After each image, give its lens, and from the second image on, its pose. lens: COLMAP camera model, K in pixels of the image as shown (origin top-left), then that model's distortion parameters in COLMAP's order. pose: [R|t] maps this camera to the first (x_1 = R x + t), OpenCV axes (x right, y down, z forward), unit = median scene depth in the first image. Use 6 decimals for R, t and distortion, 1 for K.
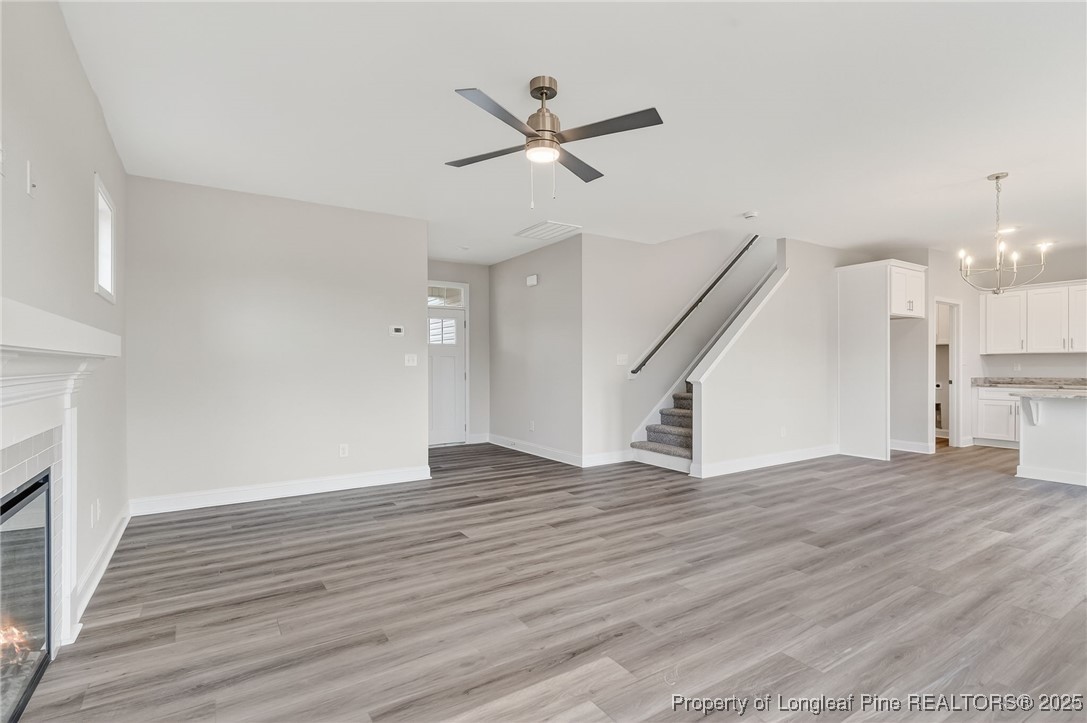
lens RADIAL K [[522.0, 0, 532.5], [0, 522.0, 367.8], [0, 0, 1]] dist [0.005110, -0.001398]
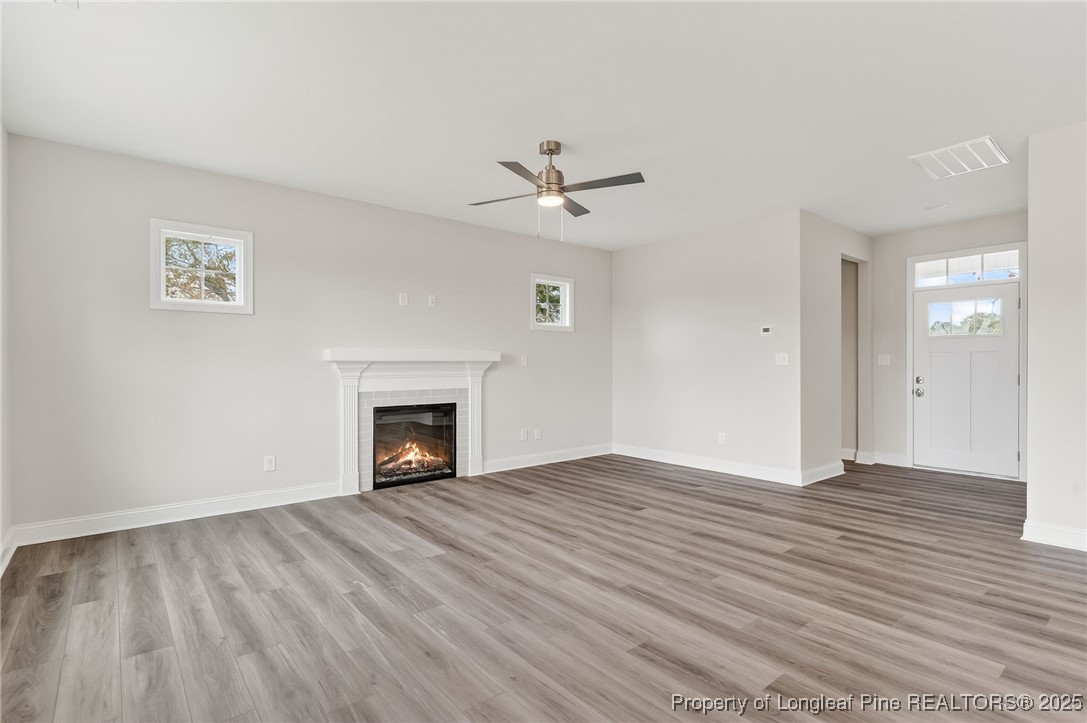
lens RADIAL K [[522.0, 0, 540.7], [0, 522.0, 373.9], [0, 0, 1]] dist [0.005110, -0.001398]
pose [[0.121835, 0.020838, -0.992332, 1.108390], [-0.002366, 0.999783, 0.020704, -0.010902], [0.992548, -0.000175, 0.121857, 0.701600]]
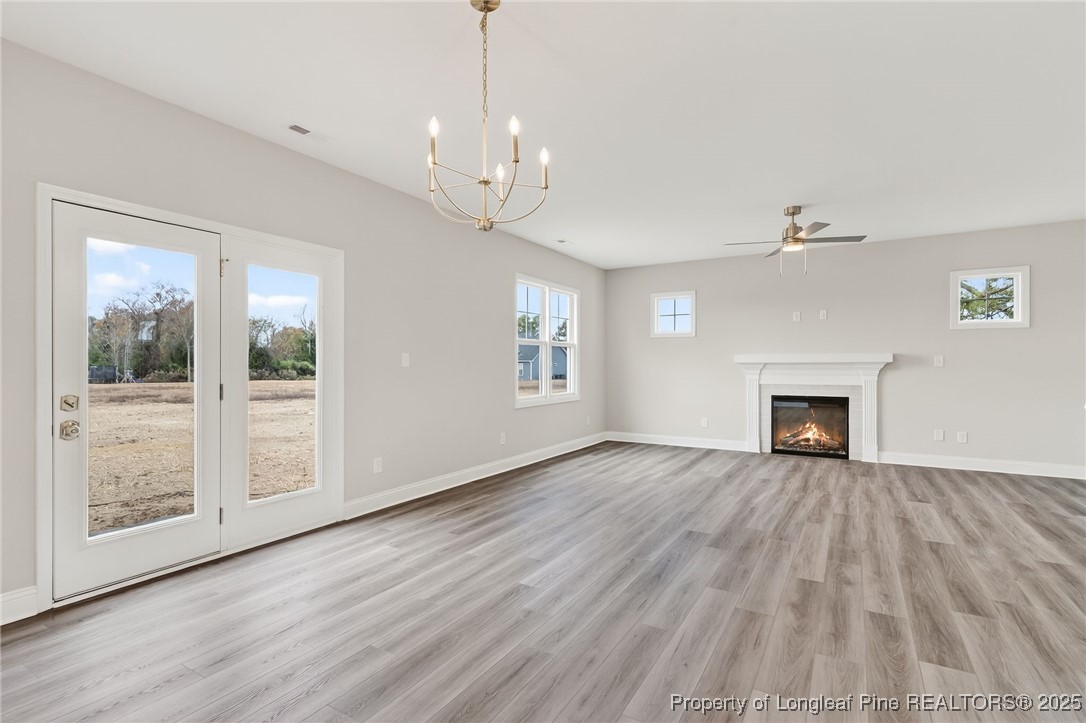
lens RADIAL K [[521.6, 0, 539.8], [0, 521.6, 360.6], [0, 0, 1]] dist [0.005110, -0.001398]
pose [[-0.895064, -0.000279, -0.445937, 1.367656], [0.002513, 0.999981, -0.005671, -0.014048], [0.445930, -0.006197, -0.895047, 1.900254]]
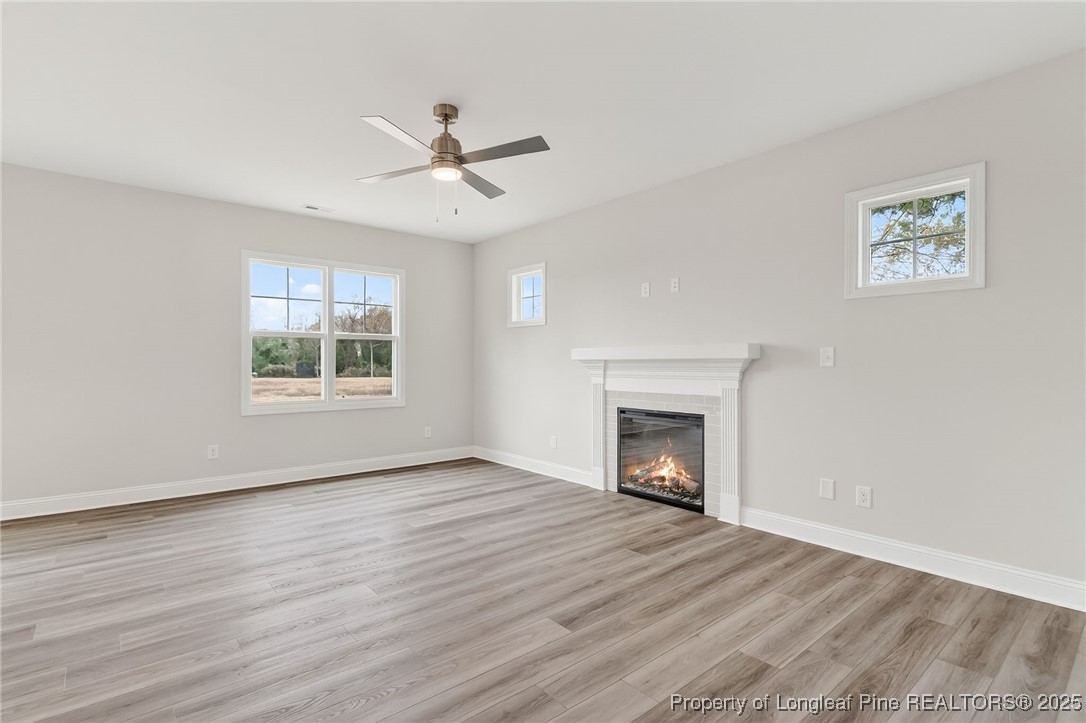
lens RADIAL K [[521.6, 0, 534.2], [0, 521.6, 358.2], [0, 0, 1]] dist [0.005110, -0.001398]
pose [[-0.991245, -0.000694, -0.132031, -0.014466], [0.000261, 0.999974, -0.007219, -0.008603], [0.132033, -0.007190, -0.991219, 1.821503]]
